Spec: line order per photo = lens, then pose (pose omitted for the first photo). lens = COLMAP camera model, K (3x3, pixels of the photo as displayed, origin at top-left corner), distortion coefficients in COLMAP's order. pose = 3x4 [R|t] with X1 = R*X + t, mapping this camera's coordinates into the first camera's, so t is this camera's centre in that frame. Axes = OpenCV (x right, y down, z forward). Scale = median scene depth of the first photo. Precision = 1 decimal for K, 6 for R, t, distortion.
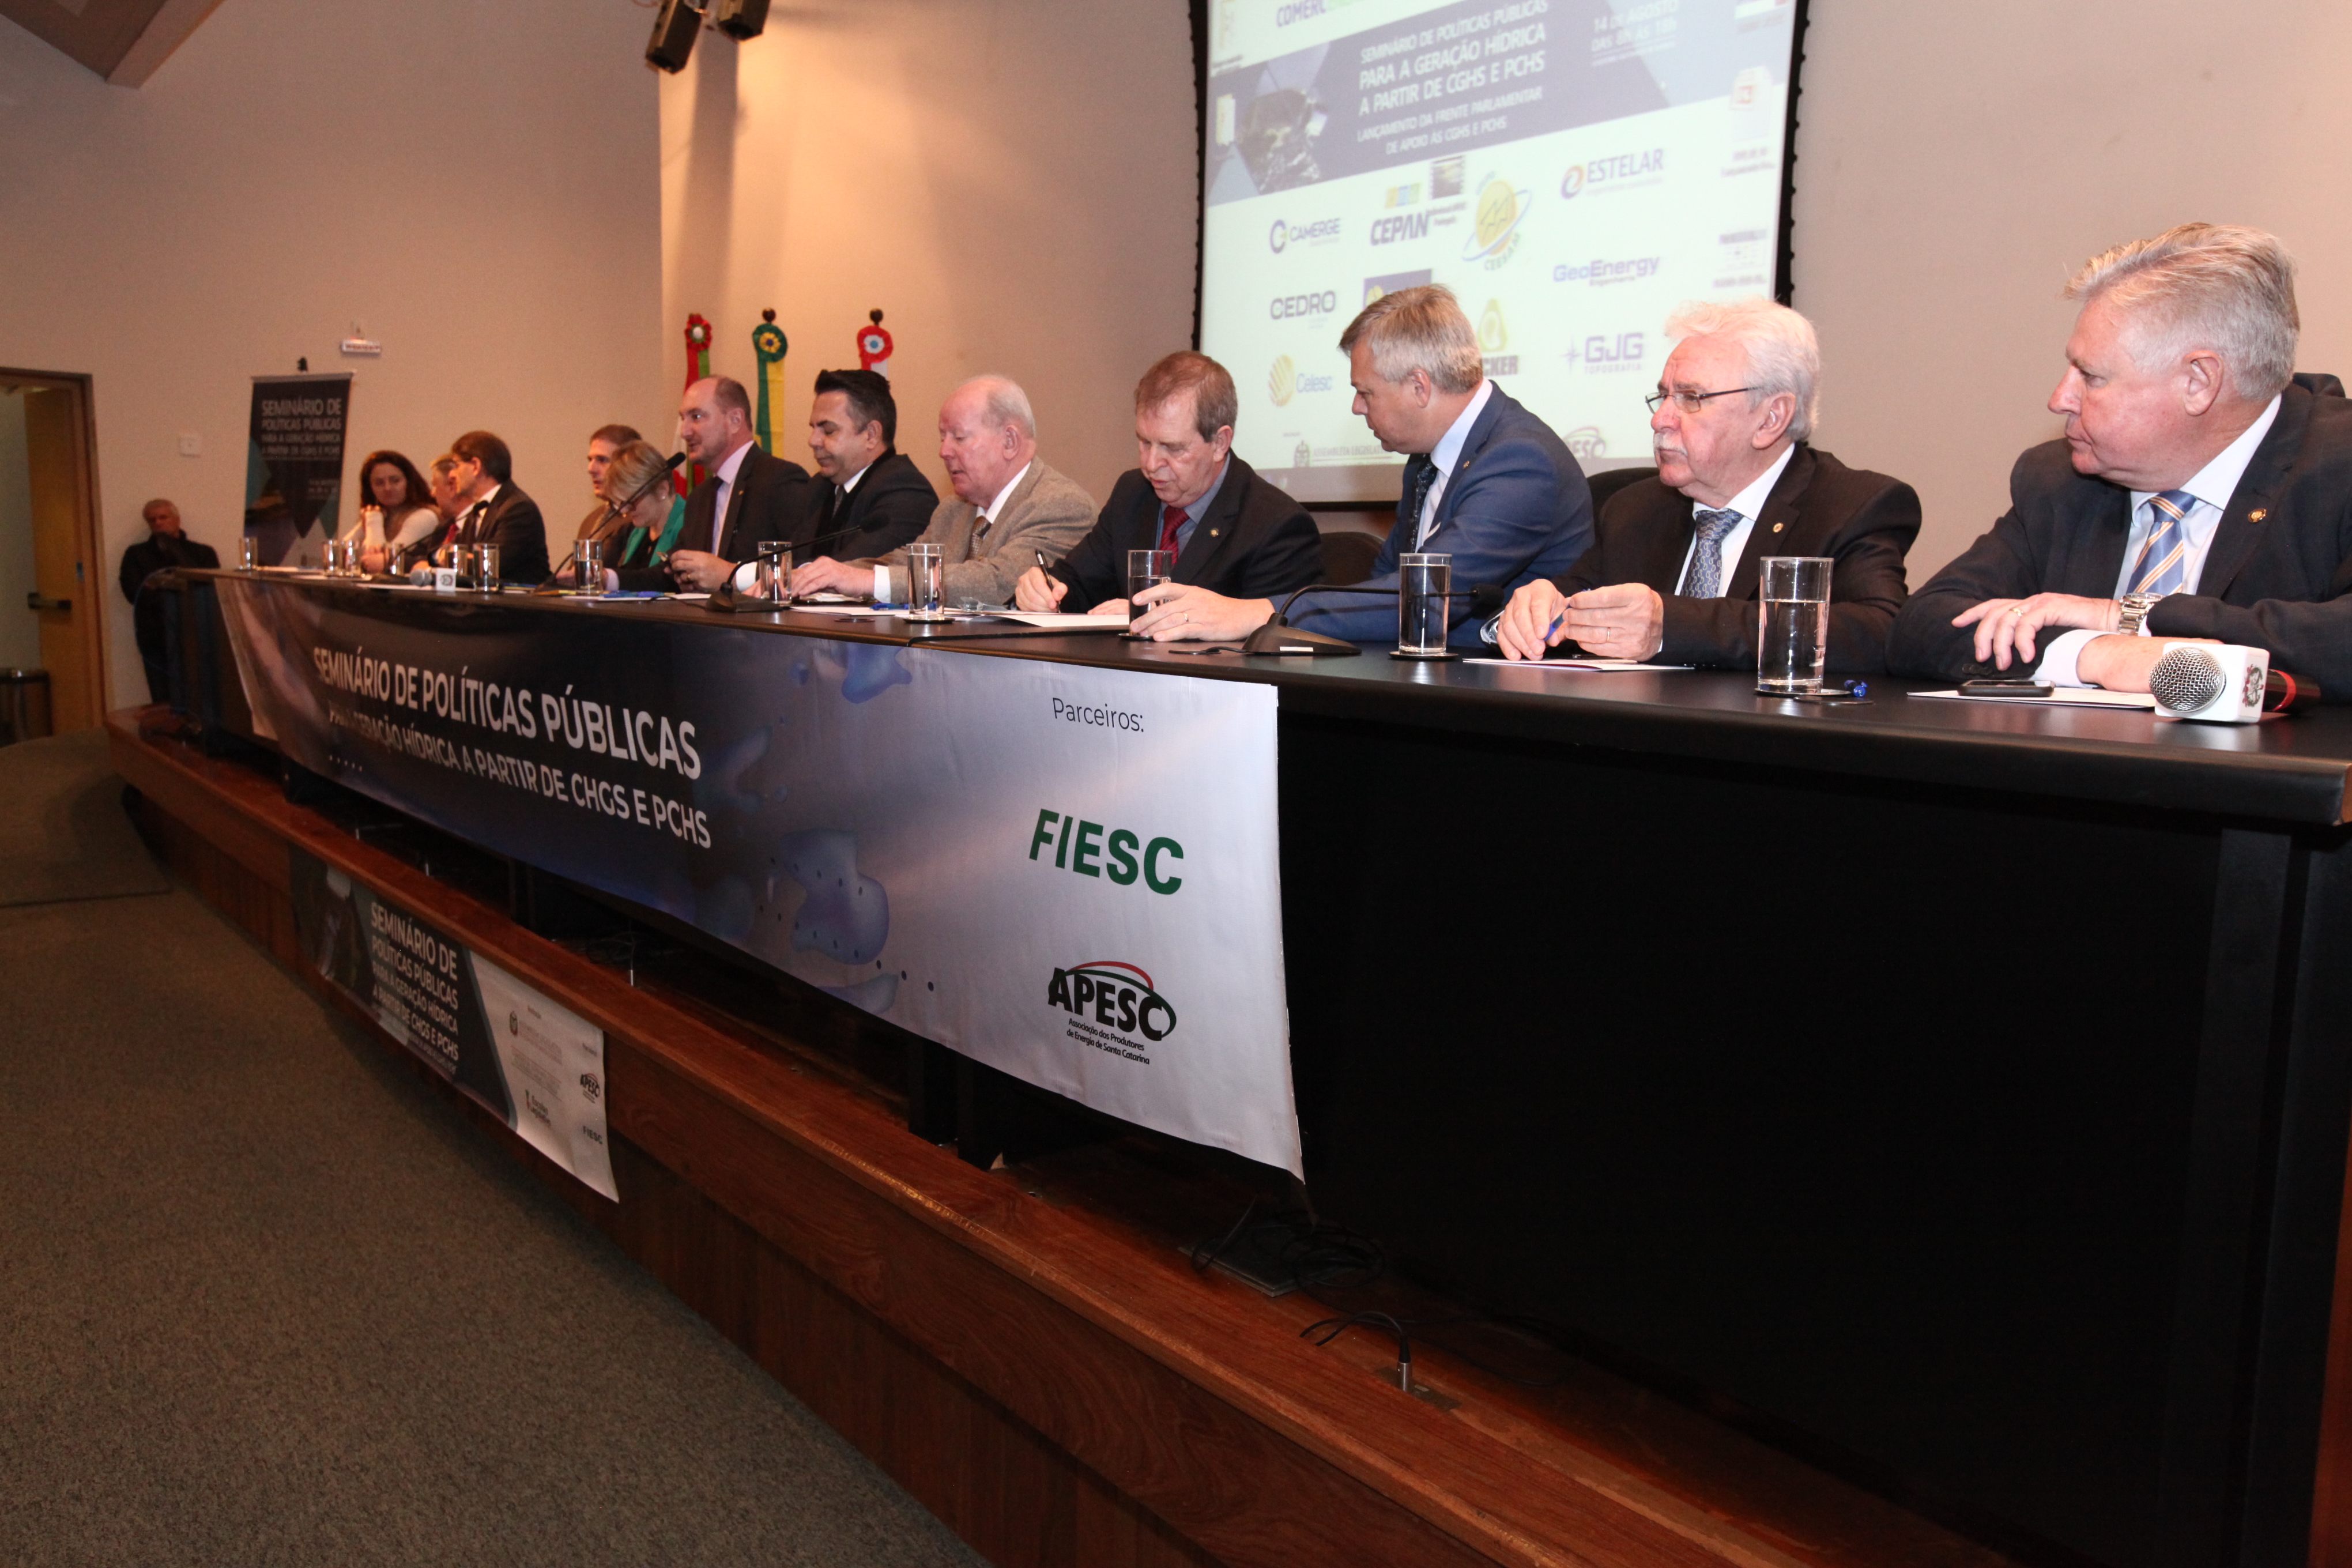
lens RADIAL K [[1678.9, 0, 1176.0], [0, 1678.9, 784.0], [0, 0, 1]] dist [-0.023249, 0.067907]
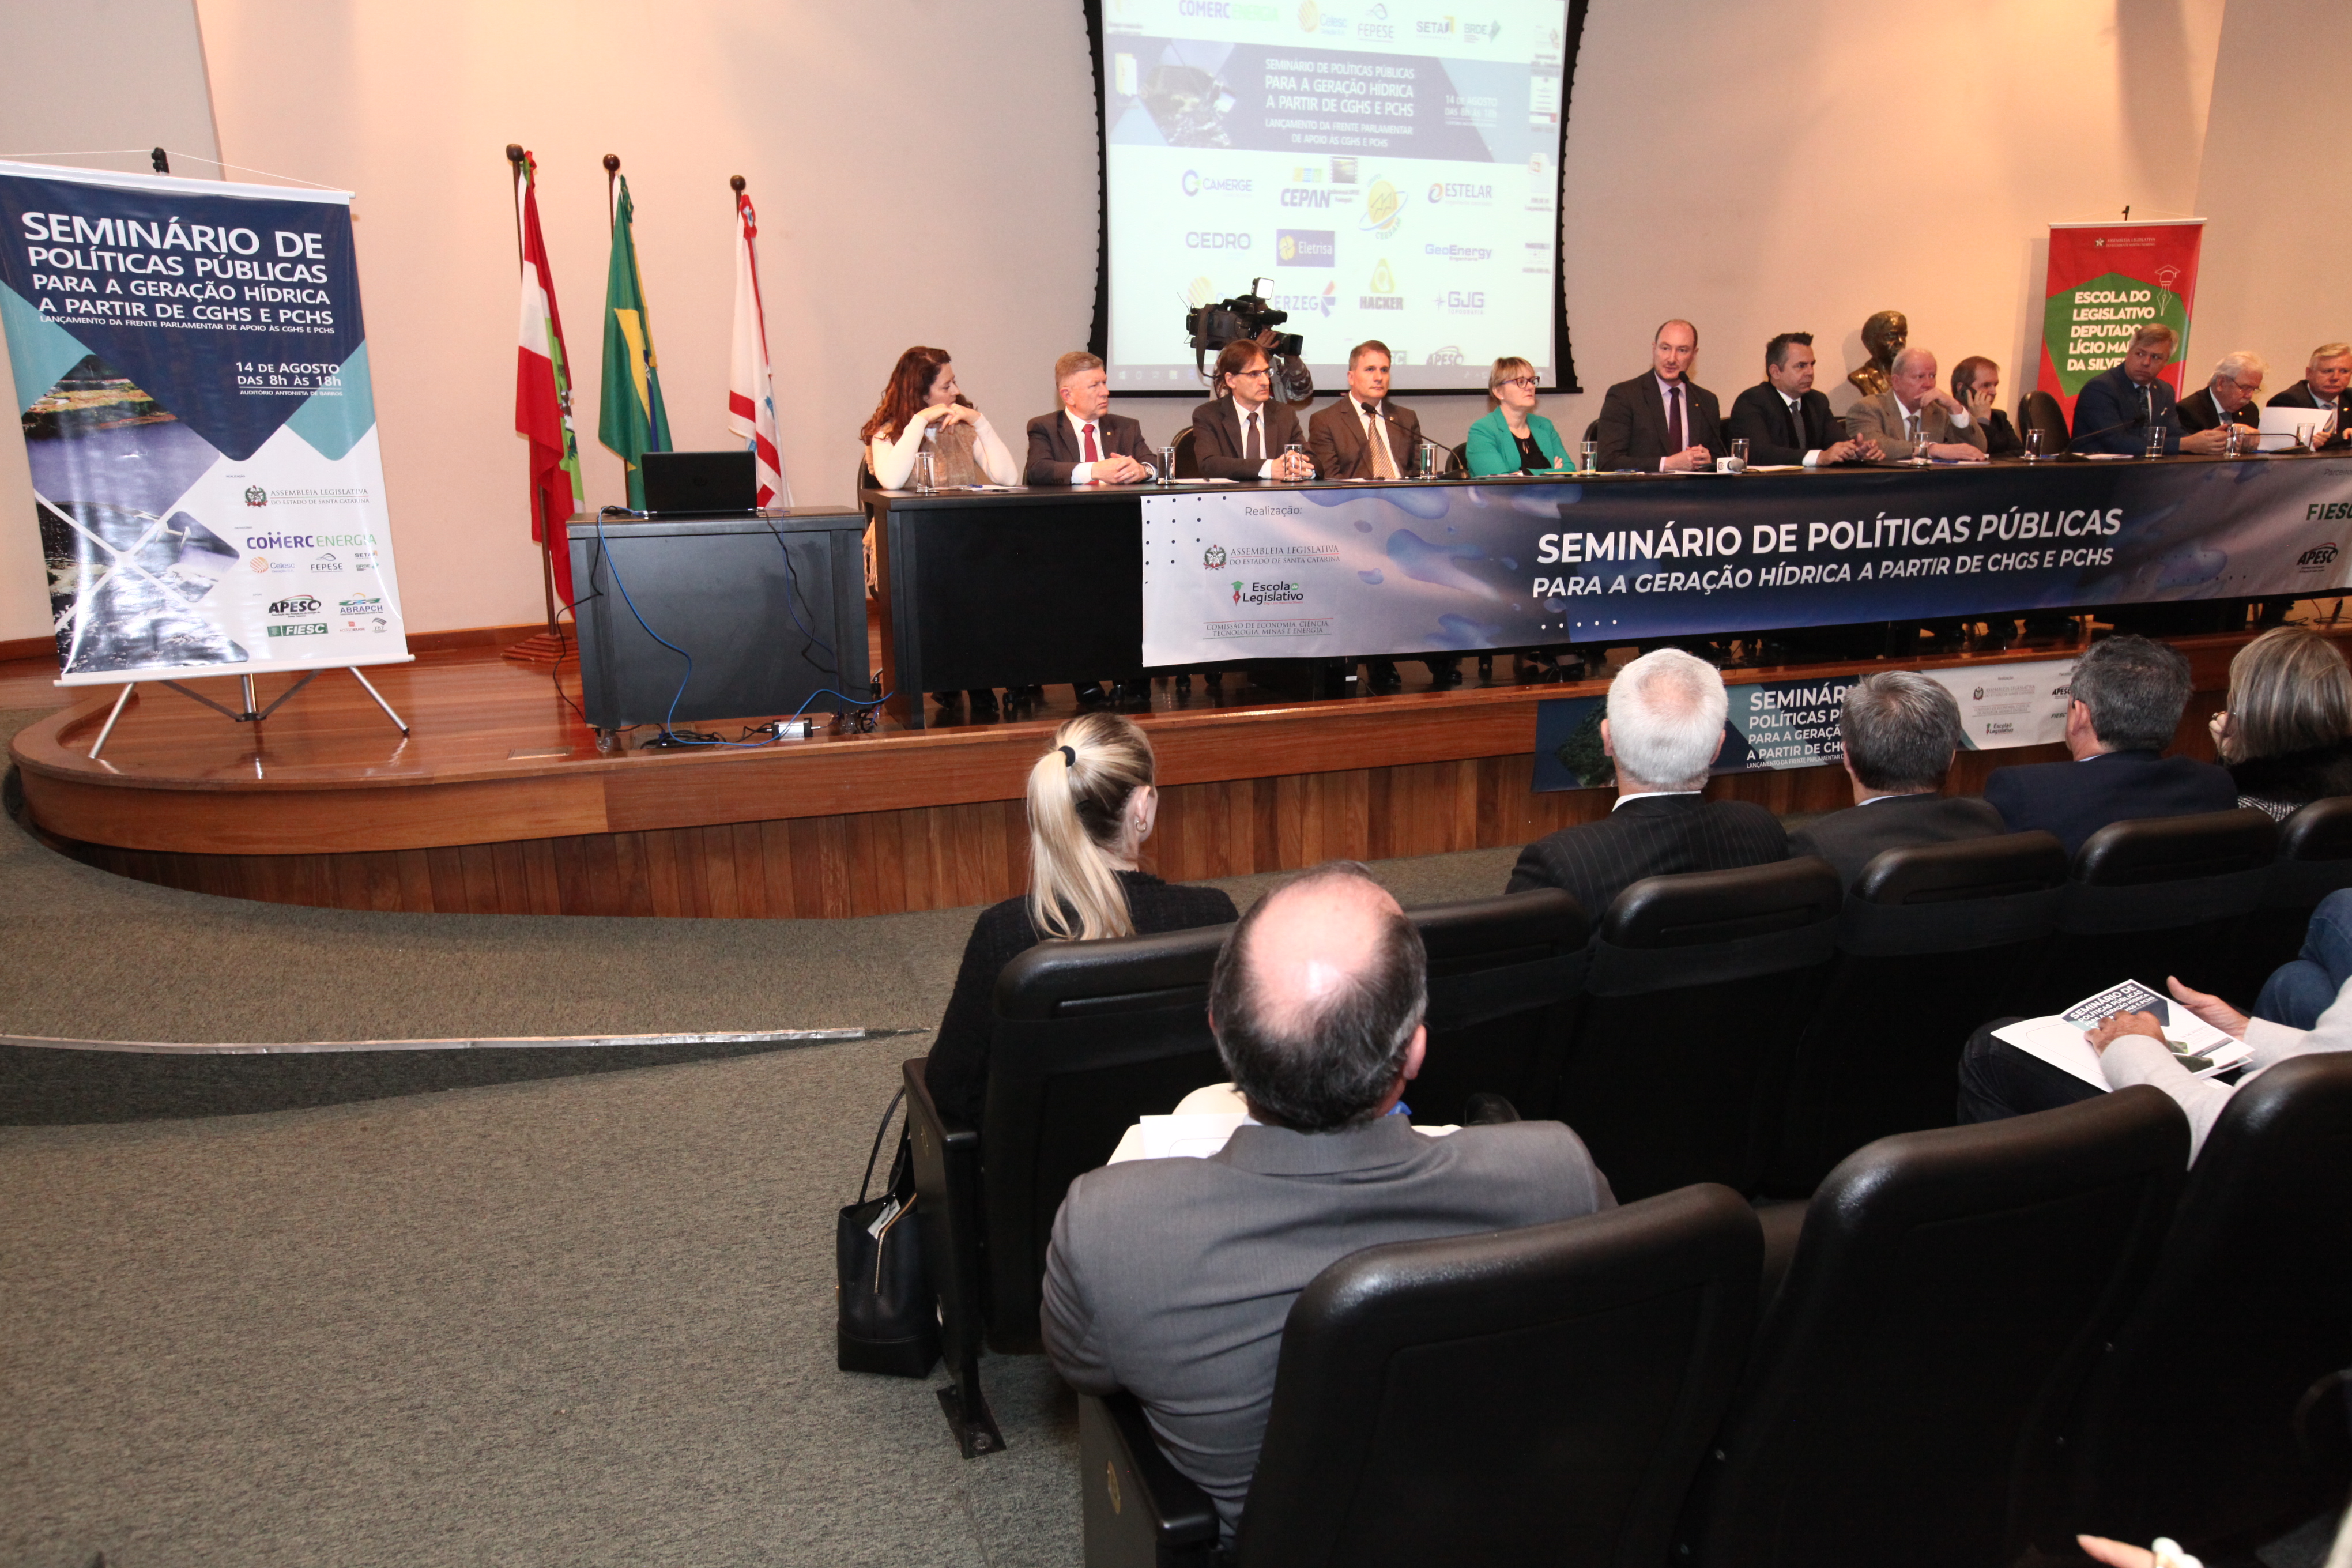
lens RADIAL K [[1553.2, 0, 1173.6], [0, 1553.2, 790.8], [0, 0, 1]] dist [-0.042818, 0.069024]
pose [[0.357725, -0.244425, 0.901271, -1.292819], [0.145030, 0.967968, 0.204949, -0.133550], [-0.922496, 0.057396, 0.381715, 0.659448]]
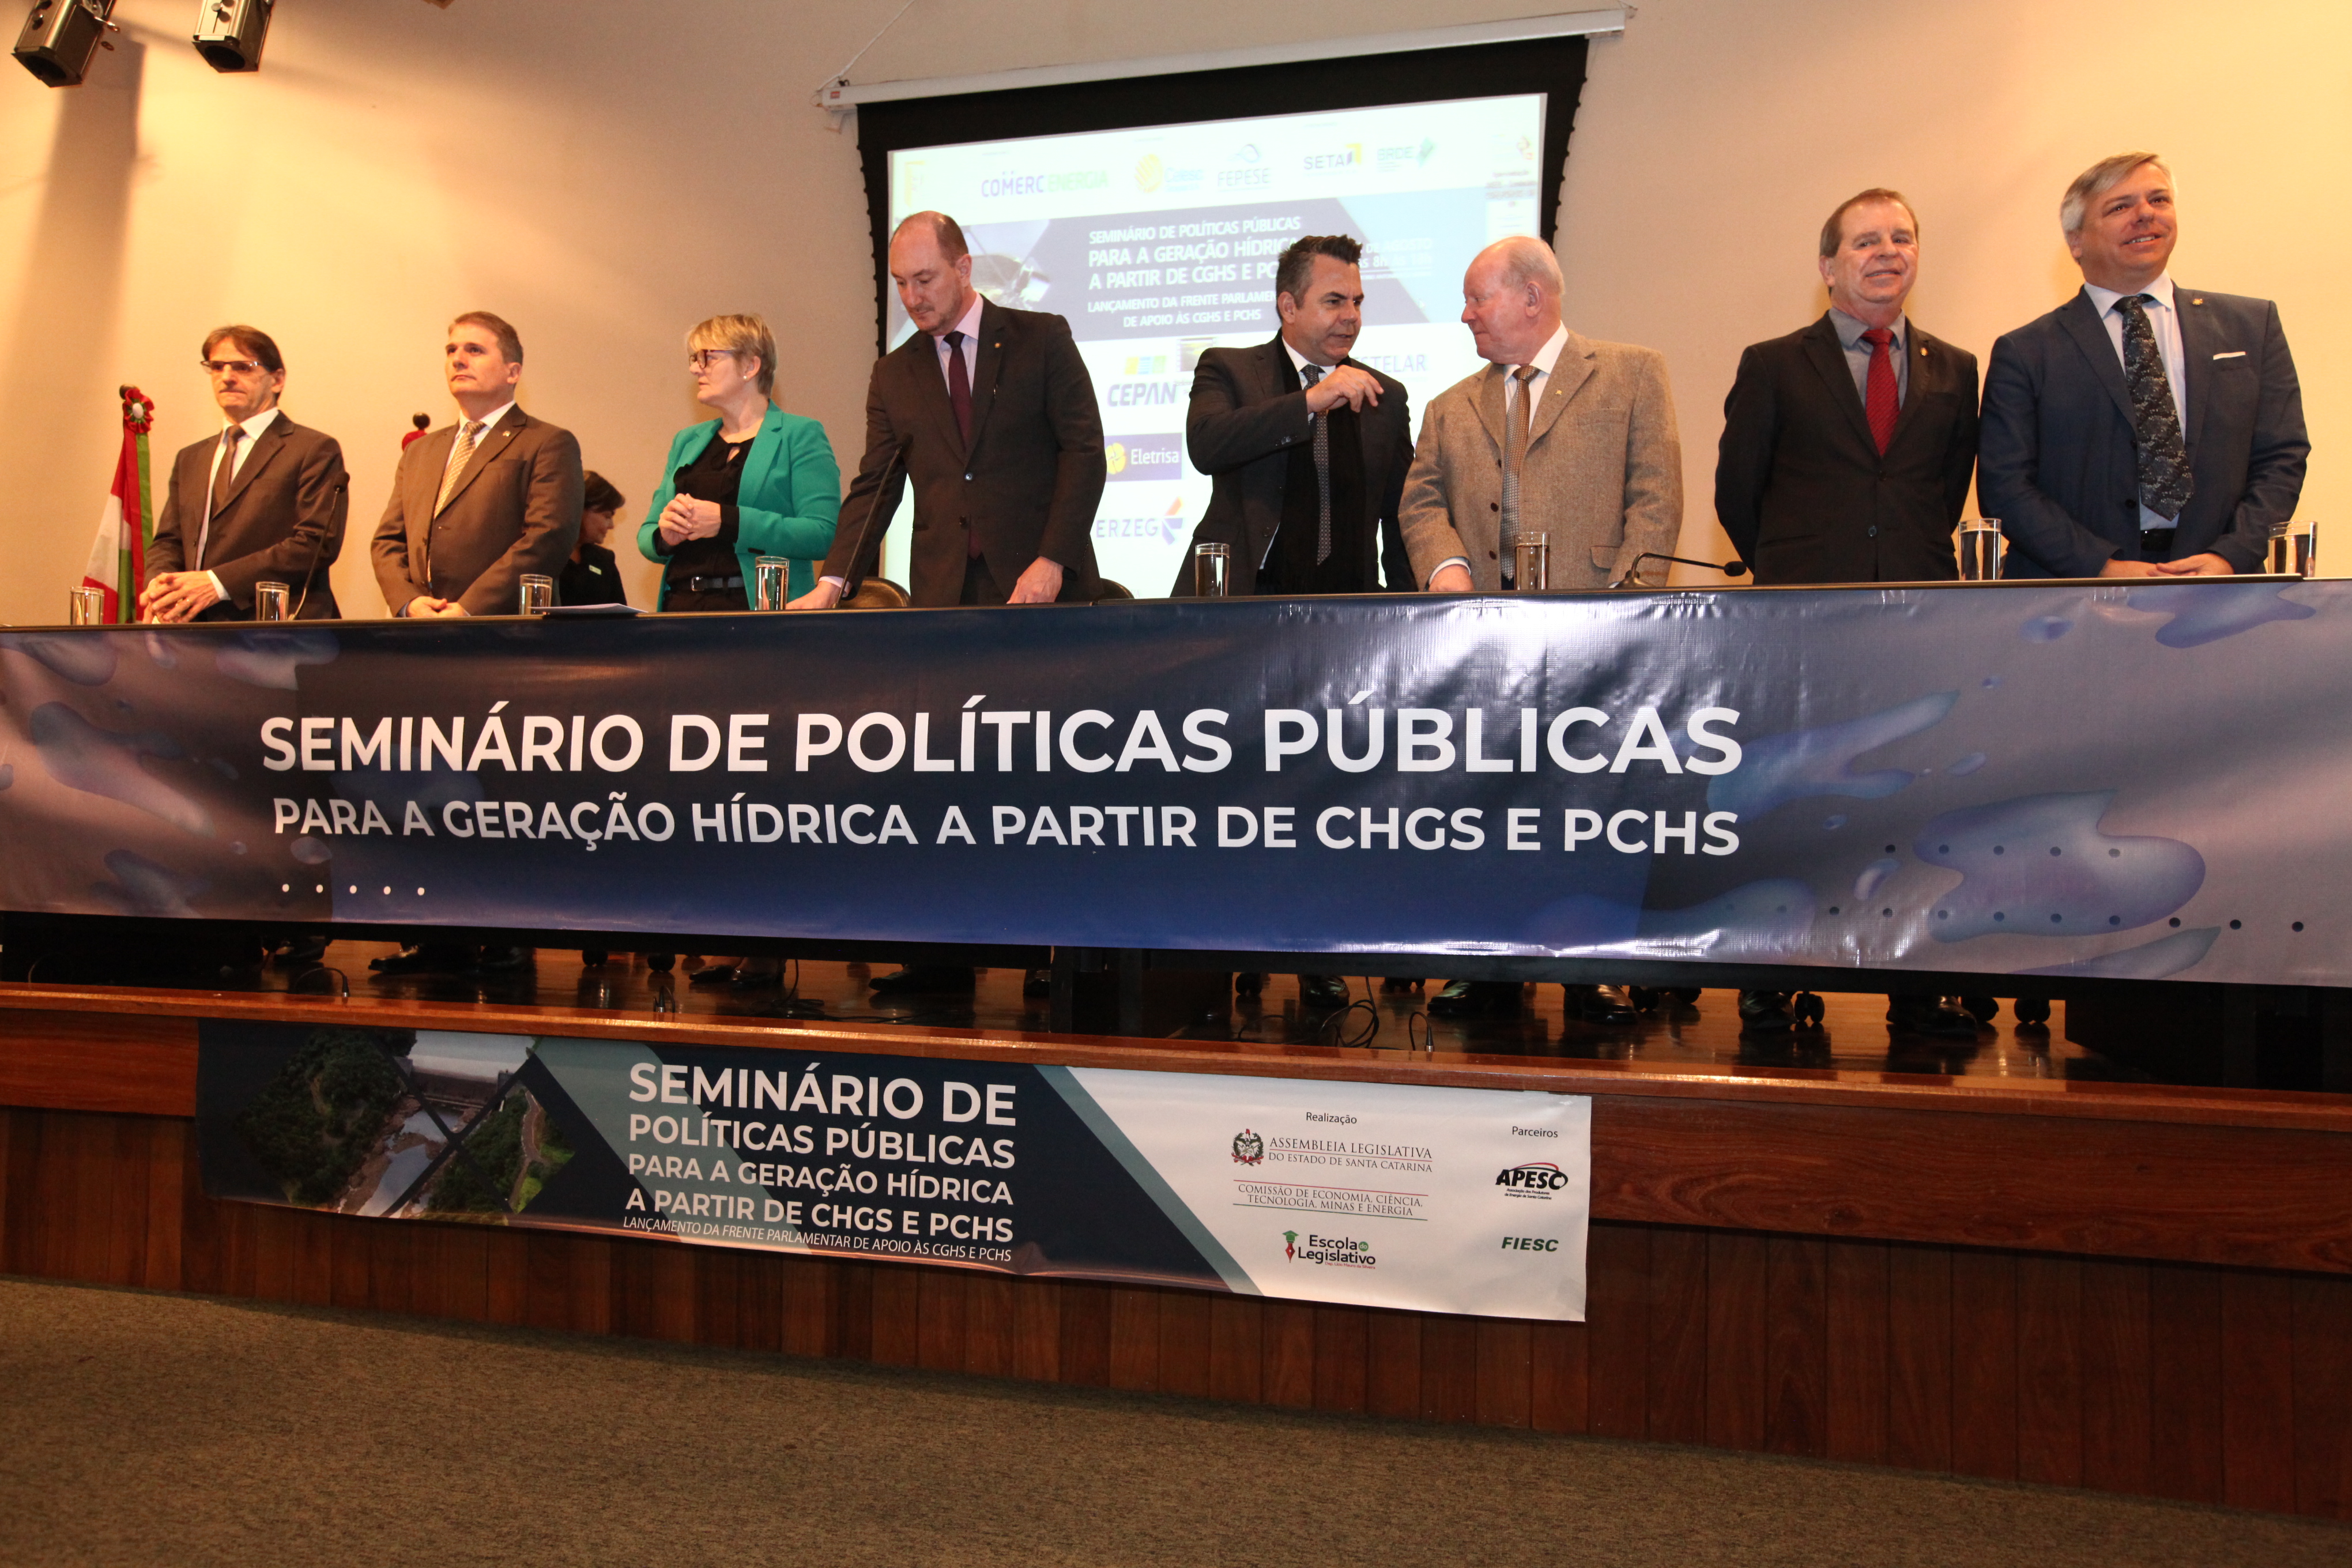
lens RADIAL K [[1527.7, 0, 1176.0], [0, 1527.7, 784.0], [0, 0, 1]] dist [-0.052517, 0.079681]
pose [[0.798986, -0.000789, 0.601349, -0.463816], [0.084796, 0.990155, -0.111366, 0.030921], [-0.595341, 0.139972, 0.791187, 0.256569]]
